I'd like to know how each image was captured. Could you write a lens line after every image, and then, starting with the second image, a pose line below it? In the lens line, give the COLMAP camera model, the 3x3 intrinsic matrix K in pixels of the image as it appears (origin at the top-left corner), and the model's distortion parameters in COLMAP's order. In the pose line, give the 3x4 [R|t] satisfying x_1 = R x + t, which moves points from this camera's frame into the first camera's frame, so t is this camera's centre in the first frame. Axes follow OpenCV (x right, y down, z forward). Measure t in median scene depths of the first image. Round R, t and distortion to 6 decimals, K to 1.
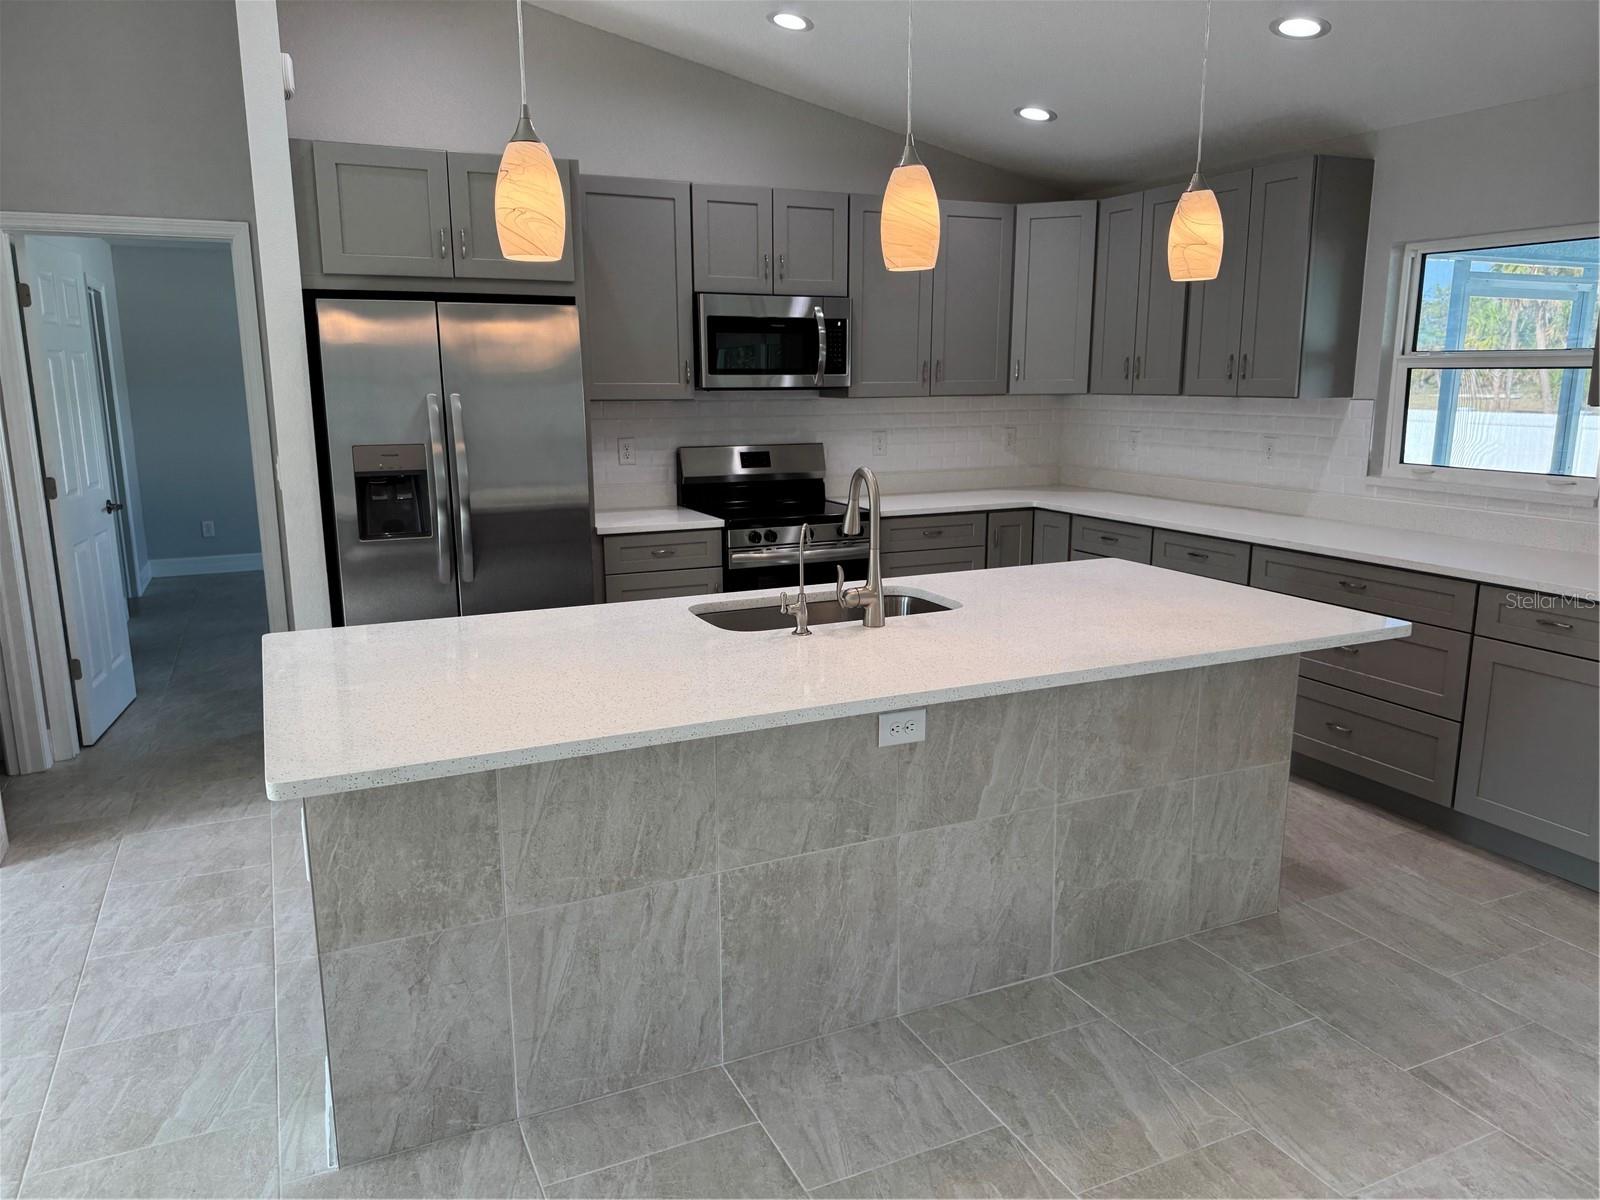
lens RADIAL K [[1119.5, 0, 795.3], [0, 1119.5, 608.5], [0, 0, 1]] dist [0.088458, -0.140462]
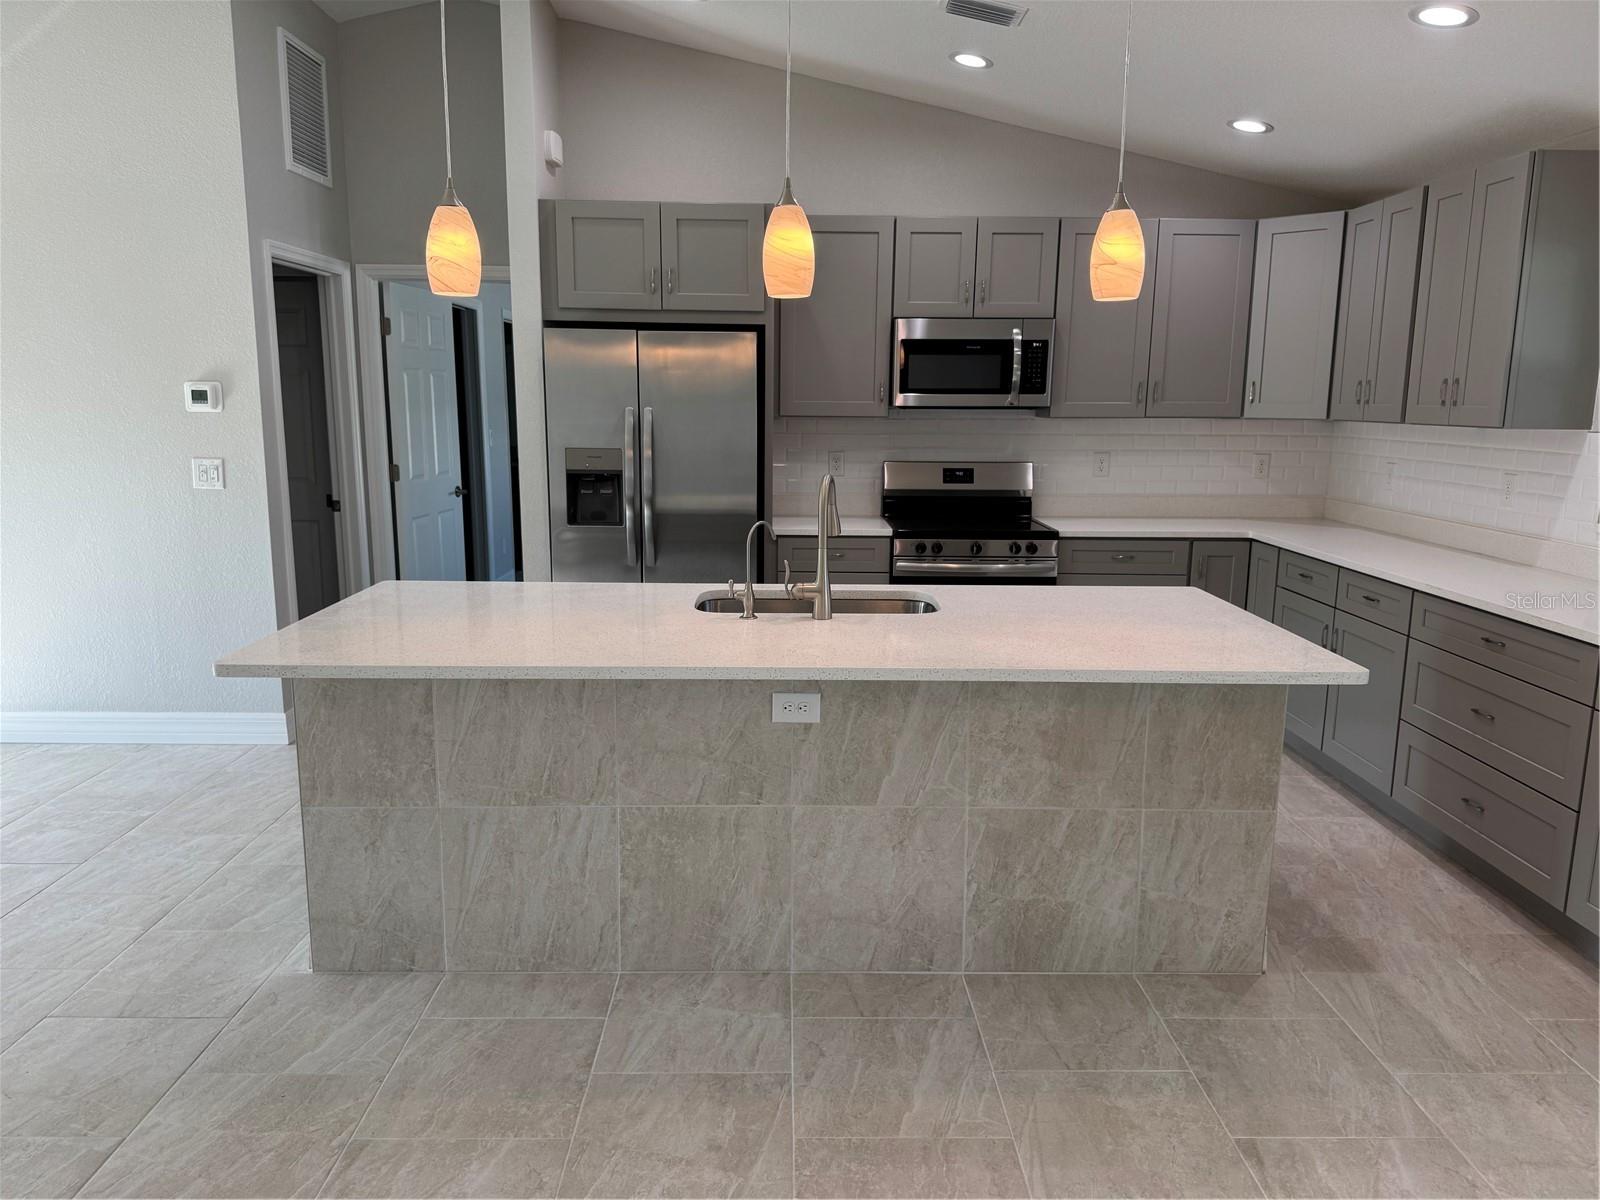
lens RADIAL K [[1117.7, 0, 800.0], [0, 1117.7, 600.0], [0, 0, 1]] dist [0.095413, -0.144565]
pose [[0.912363, 0.086259, -0.400191, 0.483503], [-0.096983, 0.995264, -0.006579, 0.006435], [0.397728, 0.044814, 0.916408, -0.015472]]
